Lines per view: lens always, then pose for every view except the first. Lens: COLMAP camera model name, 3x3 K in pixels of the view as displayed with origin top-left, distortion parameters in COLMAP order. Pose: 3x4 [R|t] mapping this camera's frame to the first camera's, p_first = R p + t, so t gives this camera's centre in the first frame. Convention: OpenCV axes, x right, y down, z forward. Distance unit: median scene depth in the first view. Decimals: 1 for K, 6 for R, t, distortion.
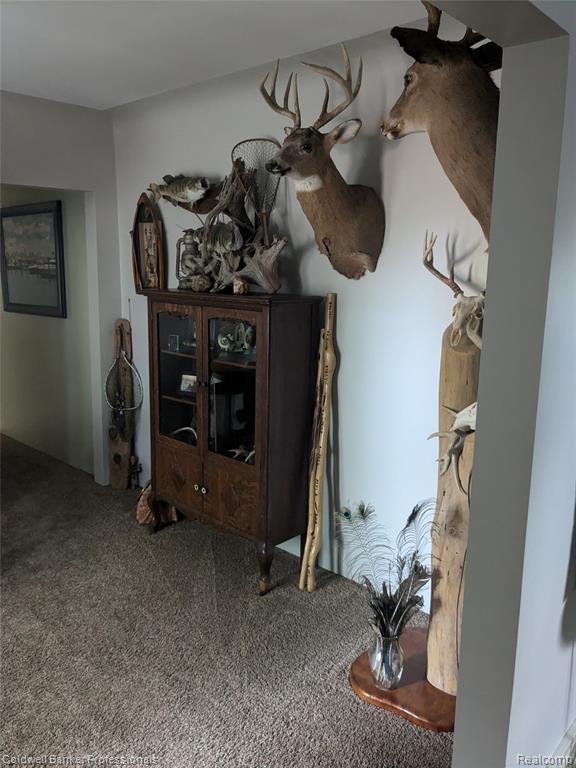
lens RADIAL K [[605.5, 0, 288.1], [0, 605.5, 366.5], [0, 0, 1]] dist [0.059057, -0.104032]
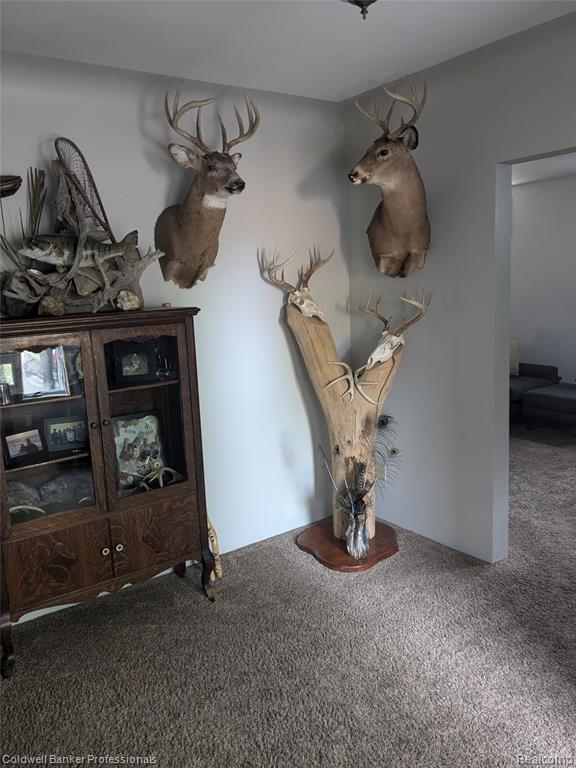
lens RADIAL K [[610.8, 0, 288.0], [0, 610.8, 384.0], [0, 0, 1]] dist [0.066868, -0.115082]
pose [[0.221373, -0.213647, 0.951498, -0.840107], [0.207993, 0.963599, 0.167973, -0.107390], [-0.952750, 0.160720, 0.257752, 0.517044]]
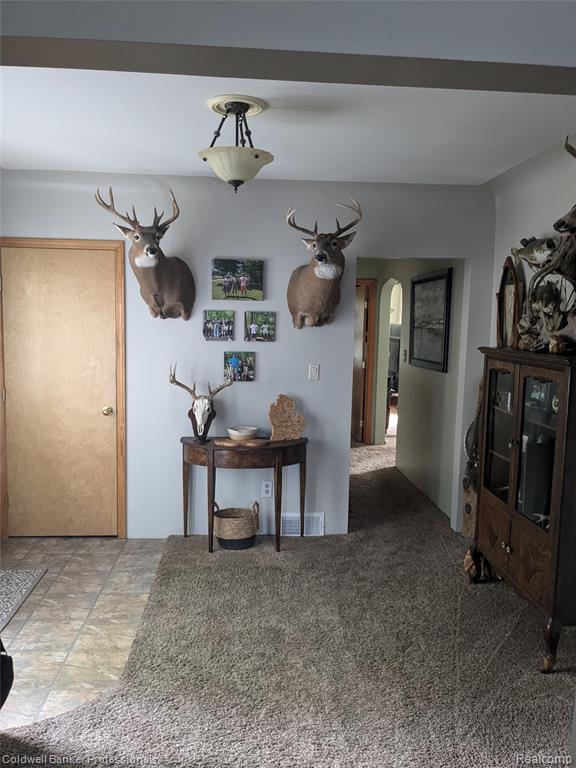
lens RADIAL K [[613.0, 0, 295.5], [0, 613.0, 376.5], [0, 0, 1]] dist [0.058702, -0.107462]
pose [[0.739273, 0.066562, -0.670109, 0.257780], [-0.124400, 0.991475, -0.038756, 0.006781], [0.661816, 0.112013, 0.741251, -0.006423]]
